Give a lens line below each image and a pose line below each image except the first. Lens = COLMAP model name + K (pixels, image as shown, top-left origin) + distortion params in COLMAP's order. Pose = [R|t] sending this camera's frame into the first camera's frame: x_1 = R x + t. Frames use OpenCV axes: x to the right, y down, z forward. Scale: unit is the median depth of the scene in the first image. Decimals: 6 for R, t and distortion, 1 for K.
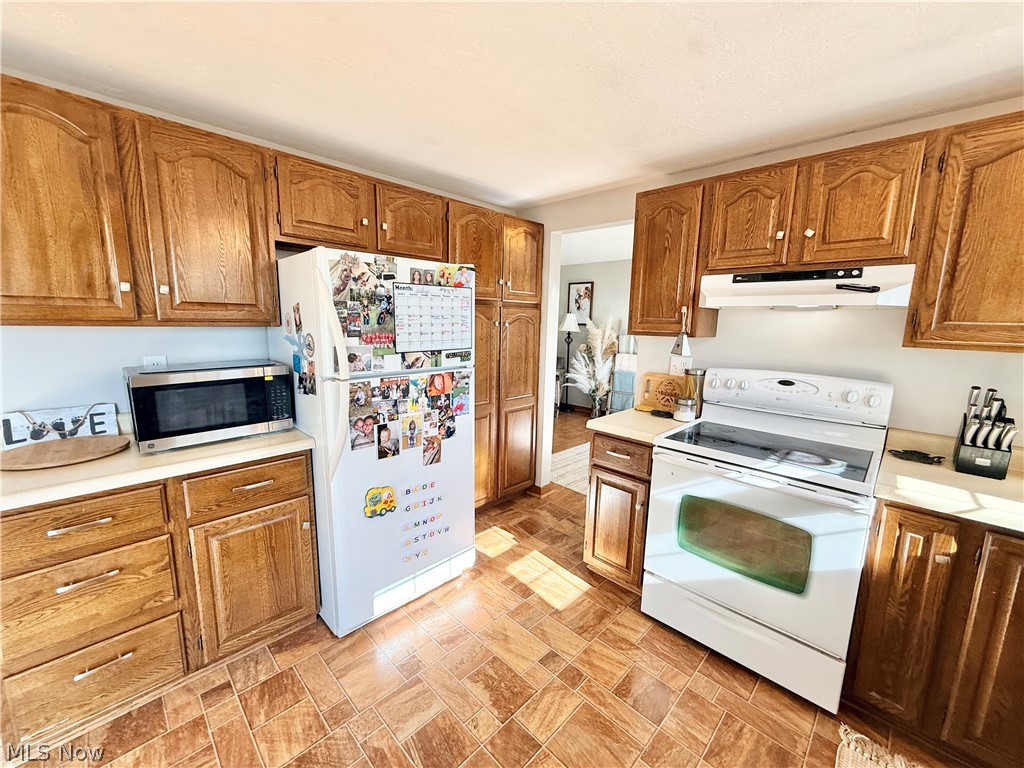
lens RADIAL K [[409.7, 0, 512.0], [0, 409.7, 384.0], [0, 0, 1]] dist [0.002697, -0.000175]
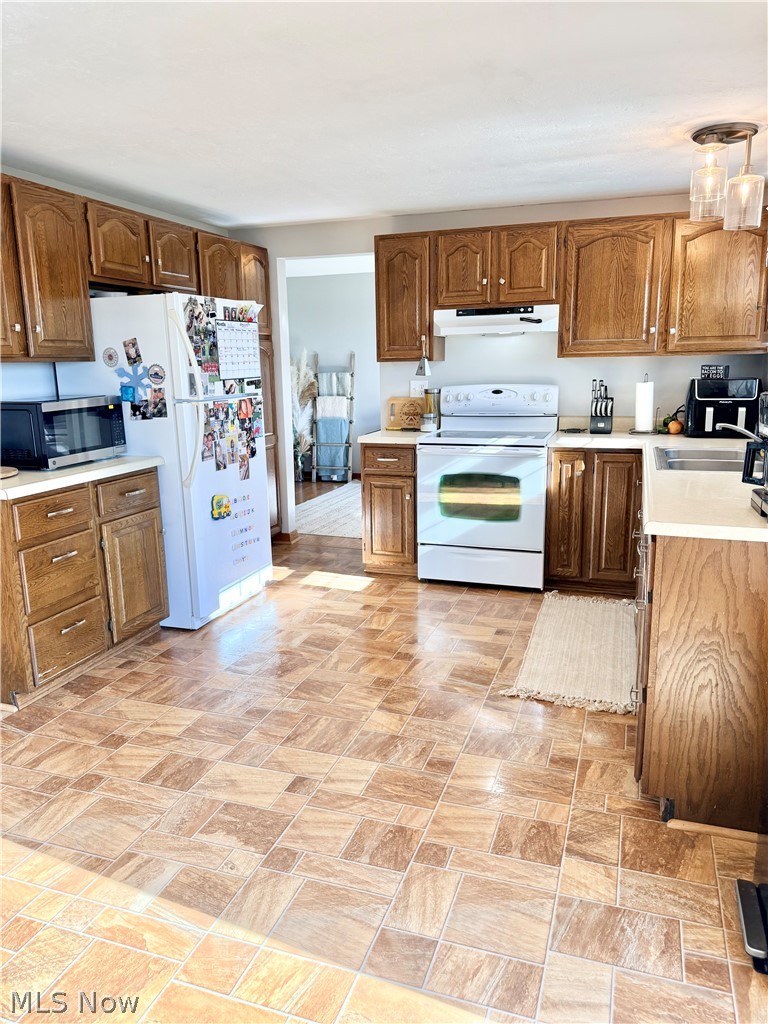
lens RADIAL K [[719.7, 0, 384.0], [0, 719.7, 512.0], [0, 0, 1]] dist [0.119837, -0.153467]
pose [[0.902175, -0.122856, 0.413506, -0.736840], [0.102604, 0.992190, 0.070930, 0.193951], [-0.418990, -0.021564, 0.907735, -1.065206]]
